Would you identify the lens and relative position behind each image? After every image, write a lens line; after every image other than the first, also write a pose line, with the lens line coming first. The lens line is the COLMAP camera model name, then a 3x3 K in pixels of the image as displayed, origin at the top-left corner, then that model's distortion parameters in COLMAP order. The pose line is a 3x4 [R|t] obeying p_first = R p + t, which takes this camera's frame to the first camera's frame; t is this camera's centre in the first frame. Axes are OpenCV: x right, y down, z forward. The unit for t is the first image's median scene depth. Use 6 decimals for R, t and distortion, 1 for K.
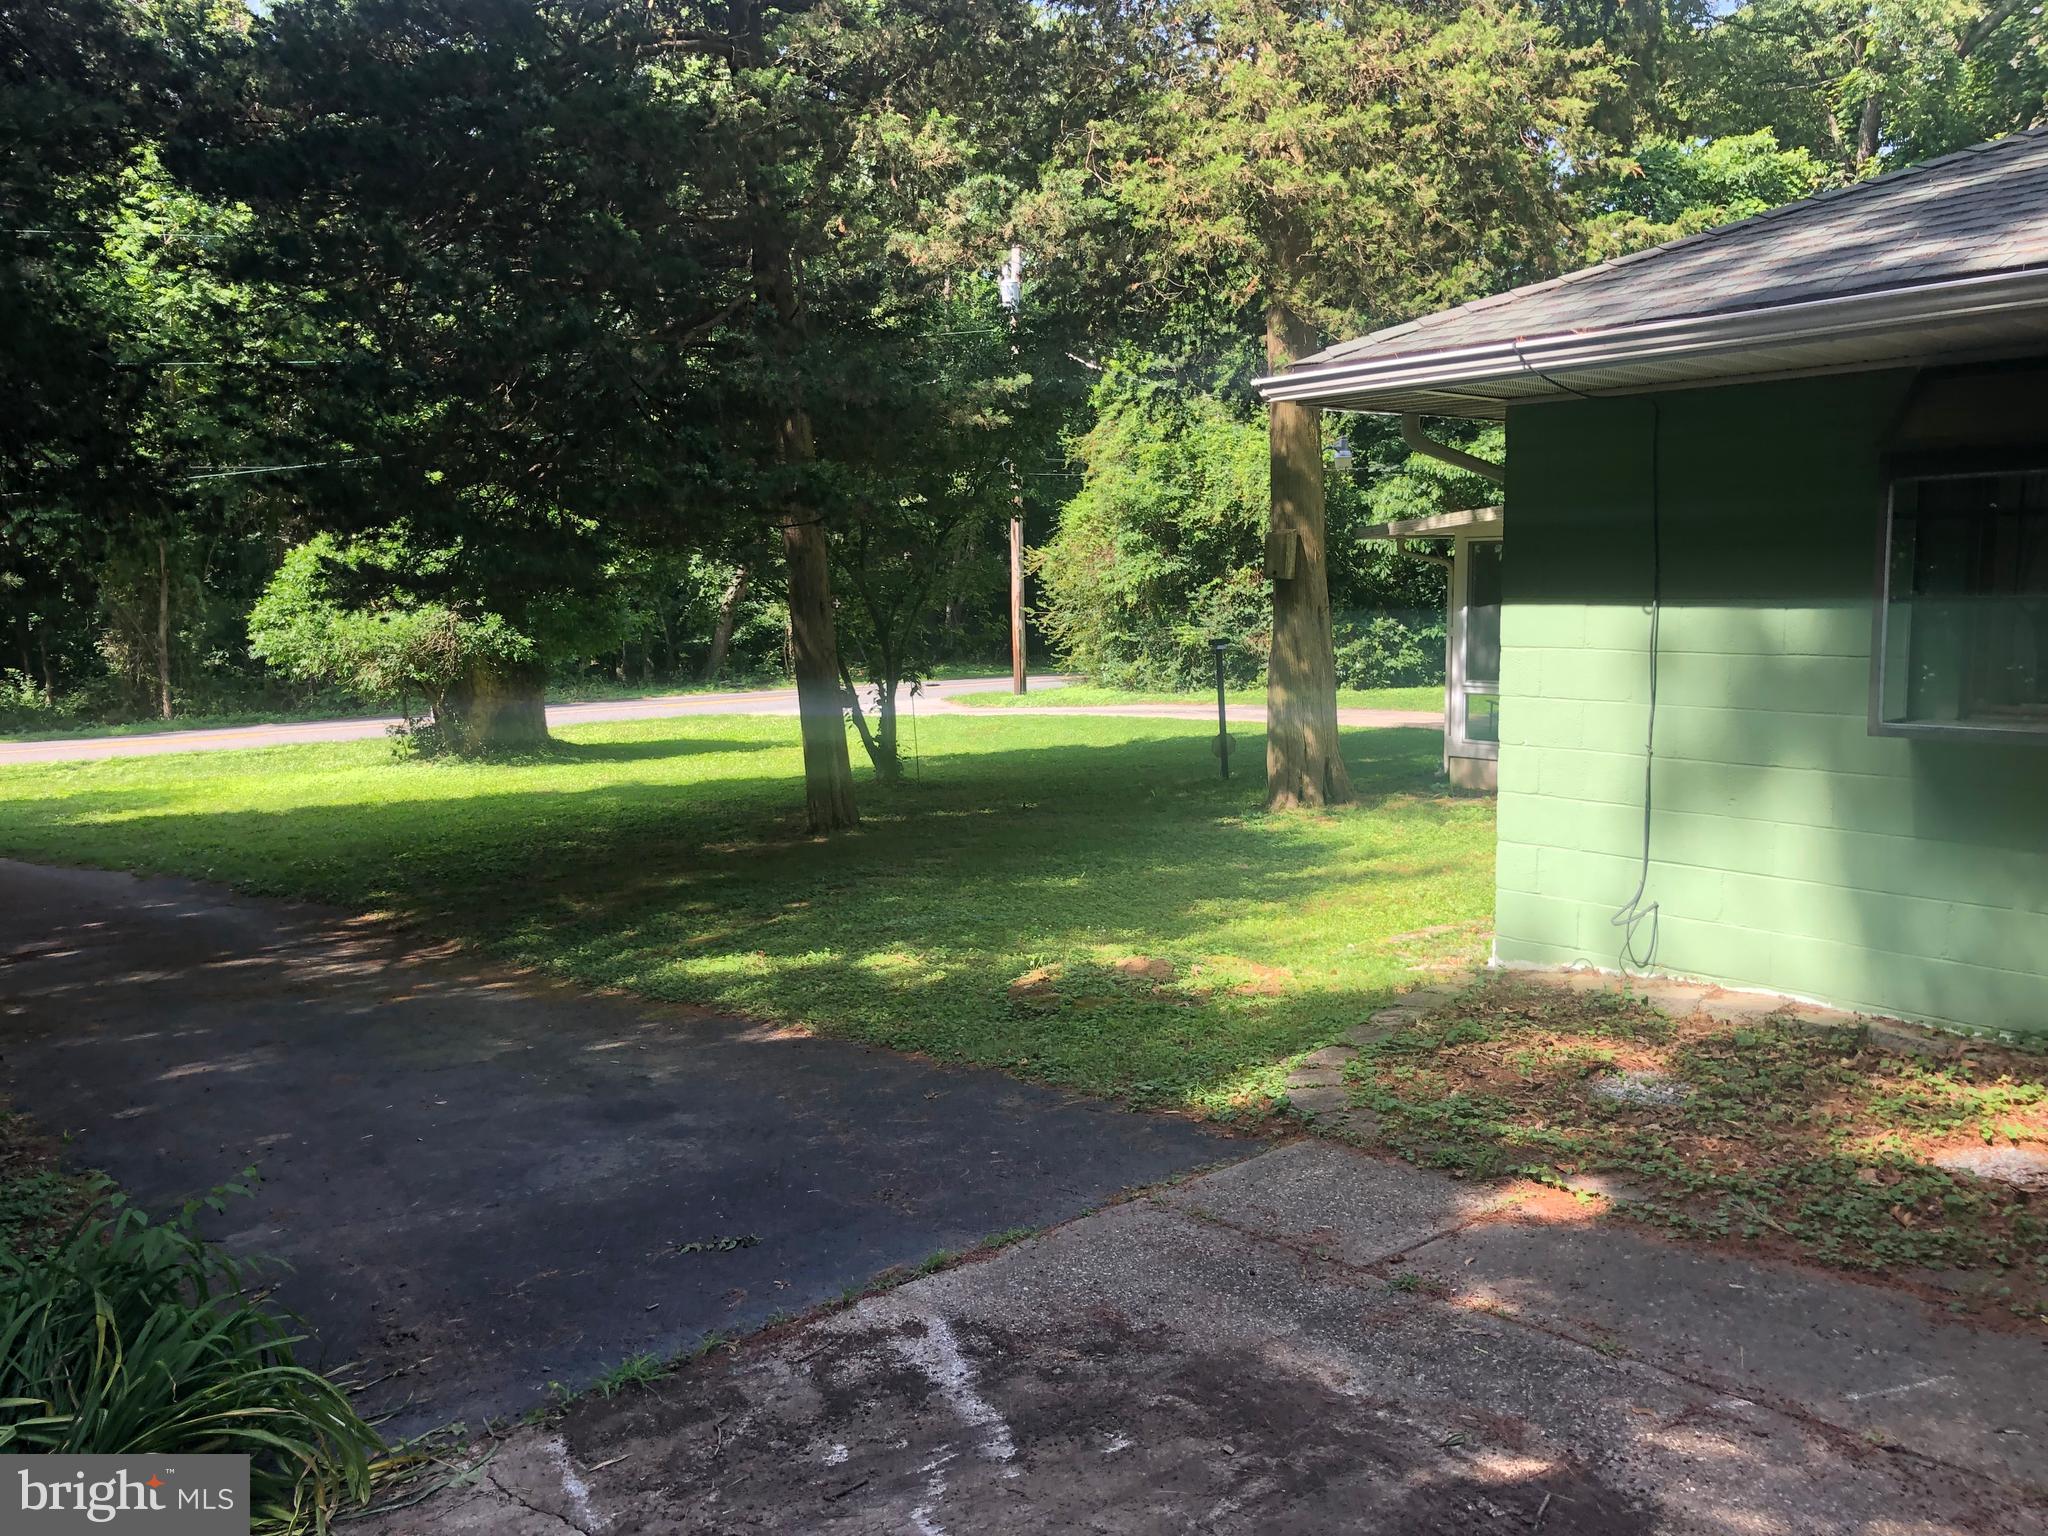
lens RADIAL K [[1690.8, 0, 1019.8], [0, 1690.8, 764.9], [0, 0, 1]] dist [0.013101, -0.011004]
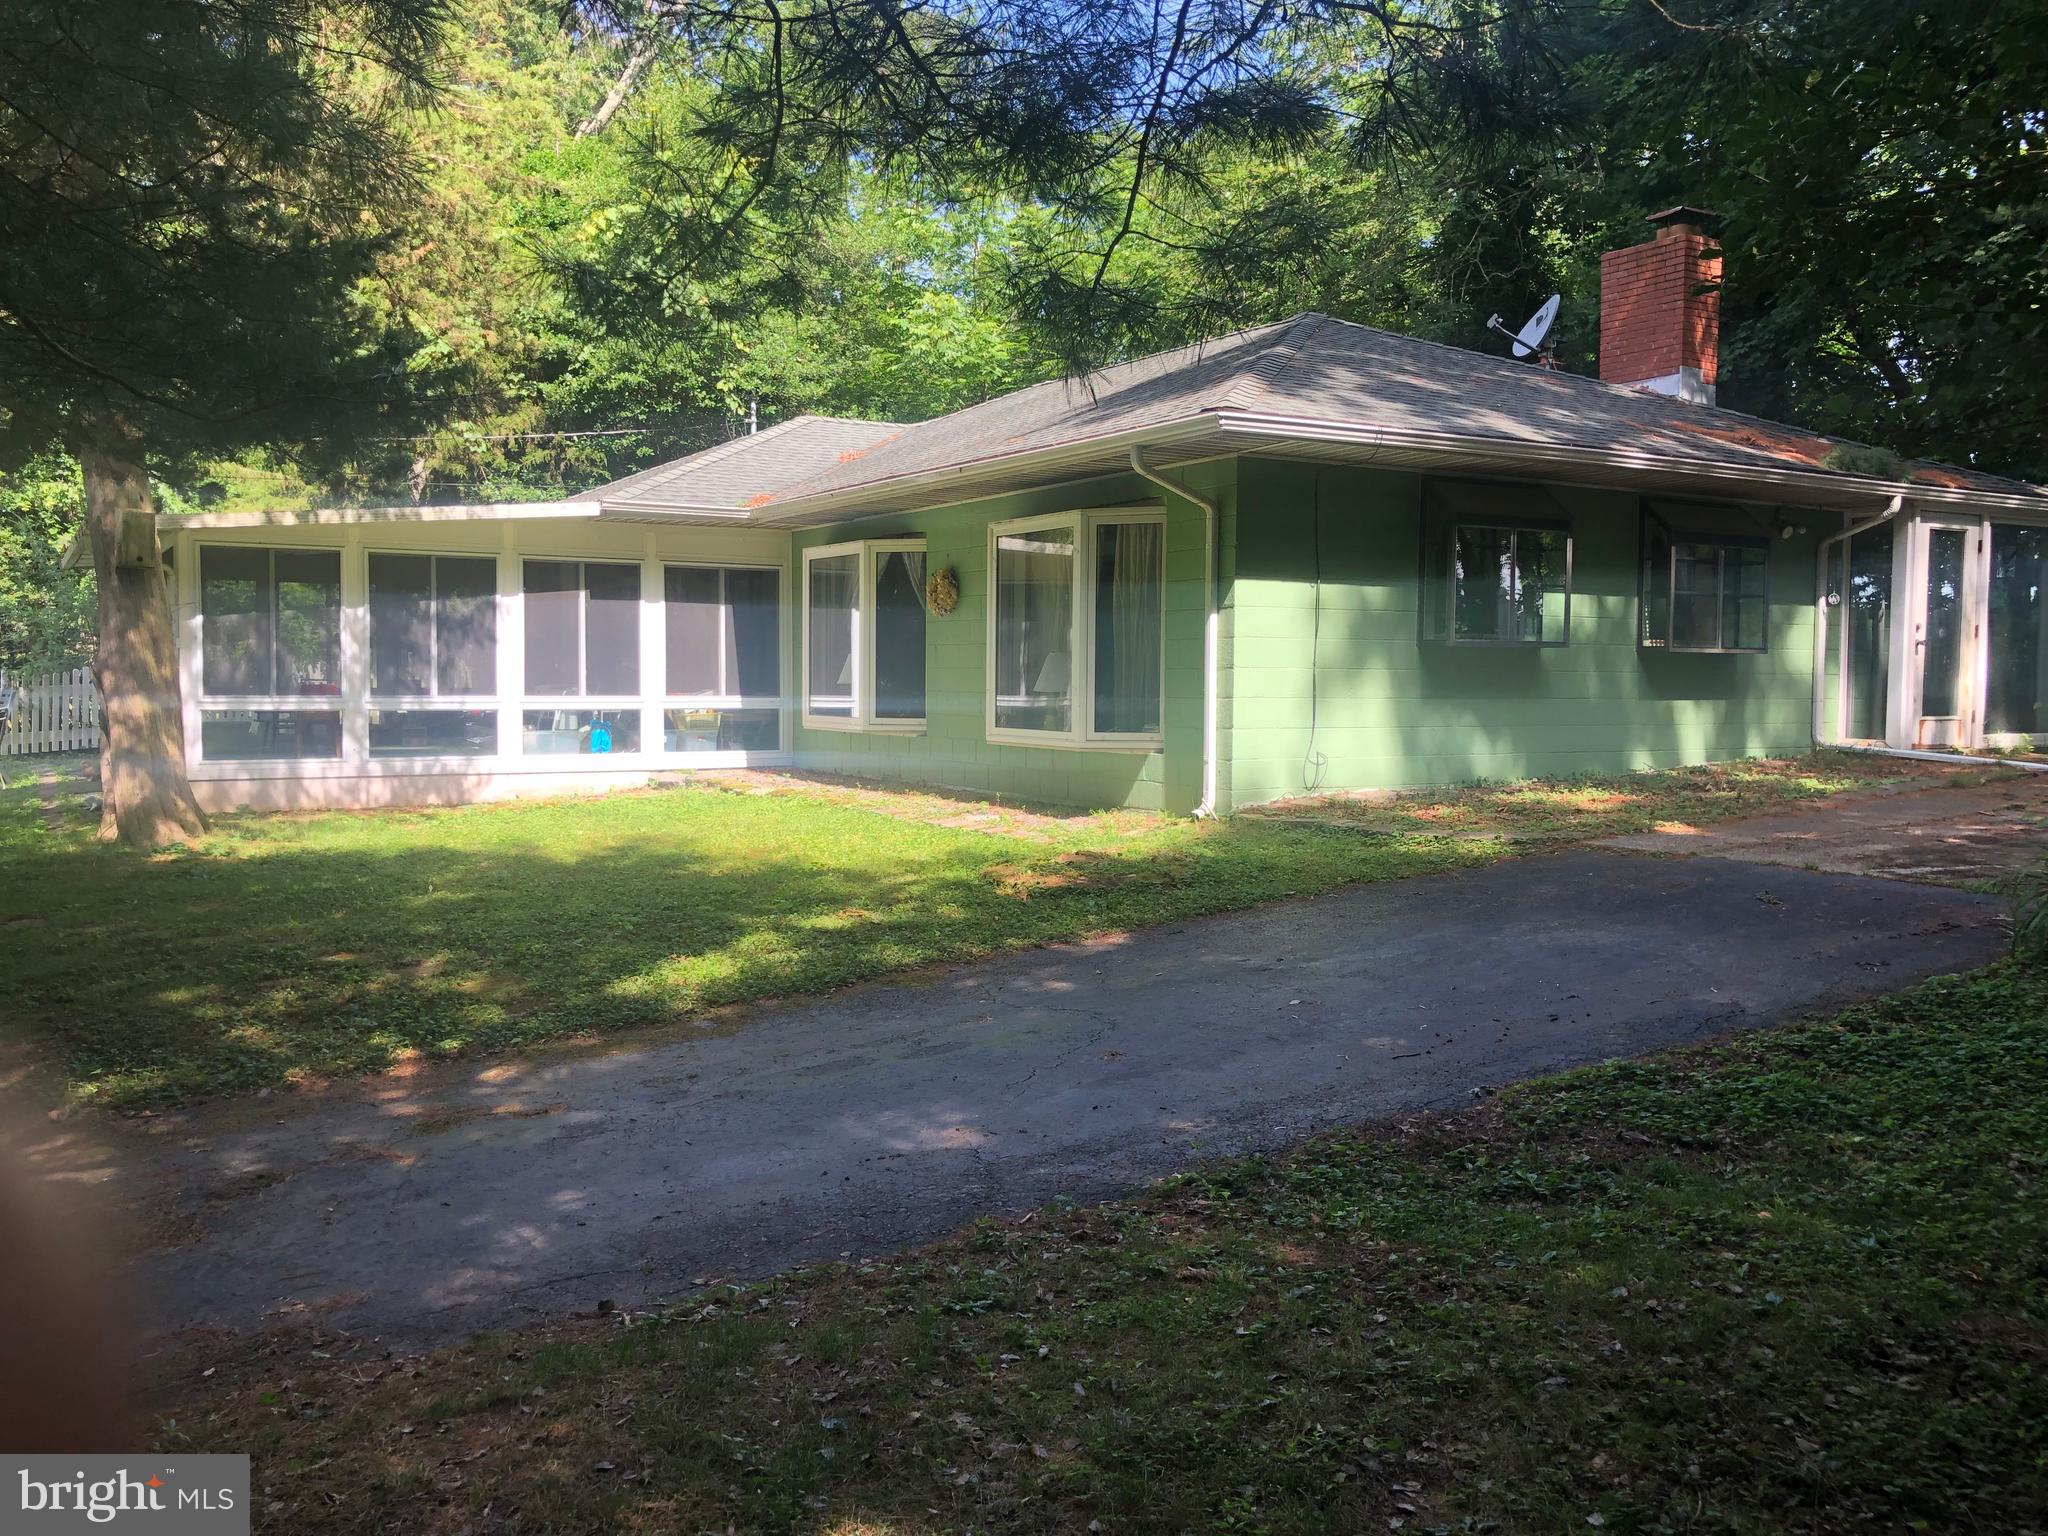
lens RADIAL K [[1690.8, 0, 1033.2], [0, 1690.8, 752.0], [0, 0, 1]] dist [0.013101, -0.011004]
pose [[0.106085, -0.020676, 0.994142, -1.431872], [0.100660, 0.994871, 0.009950, 0.037908], [-0.989249, 0.099014, 0.107623, 1.119346]]
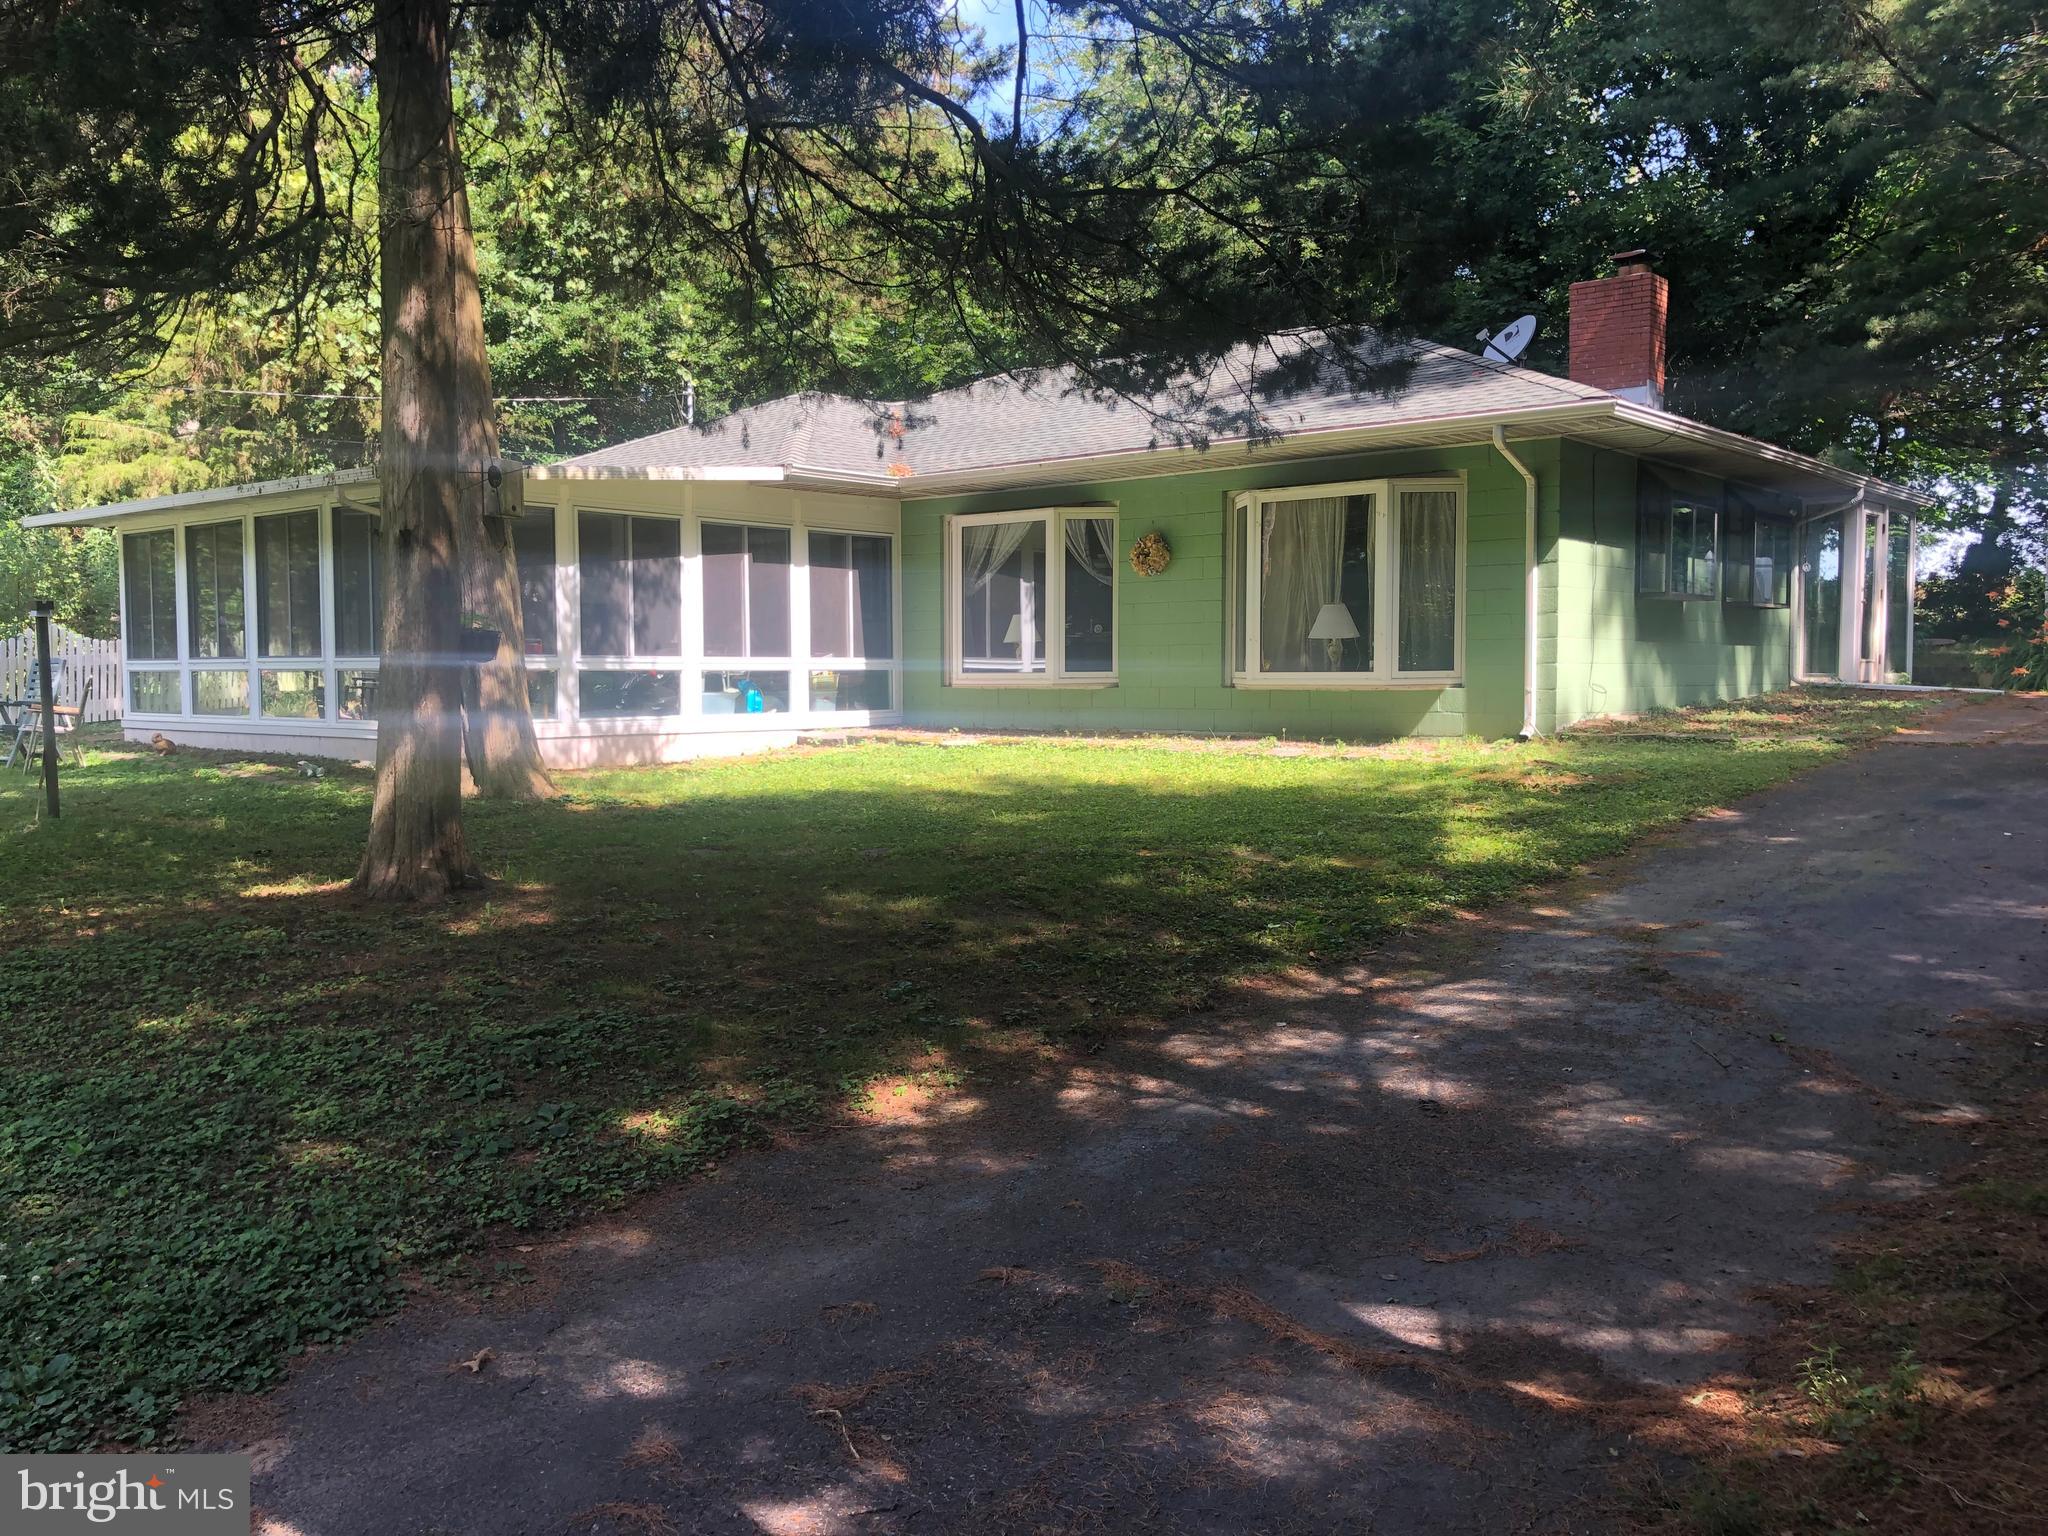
lens RADIAL K [[1690.8, 0, 1022.7], [0, 1690.8, 784.2], [0, 0, 1]] dist [0.013101, -0.011004]
pose [[-0.215613, -0.037708, 0.975751, -1.605565], [0.117759, 0.990957, 0.064317, -0.010524], [-0.969352, 0.128771, -0.209222, 2.186443]]
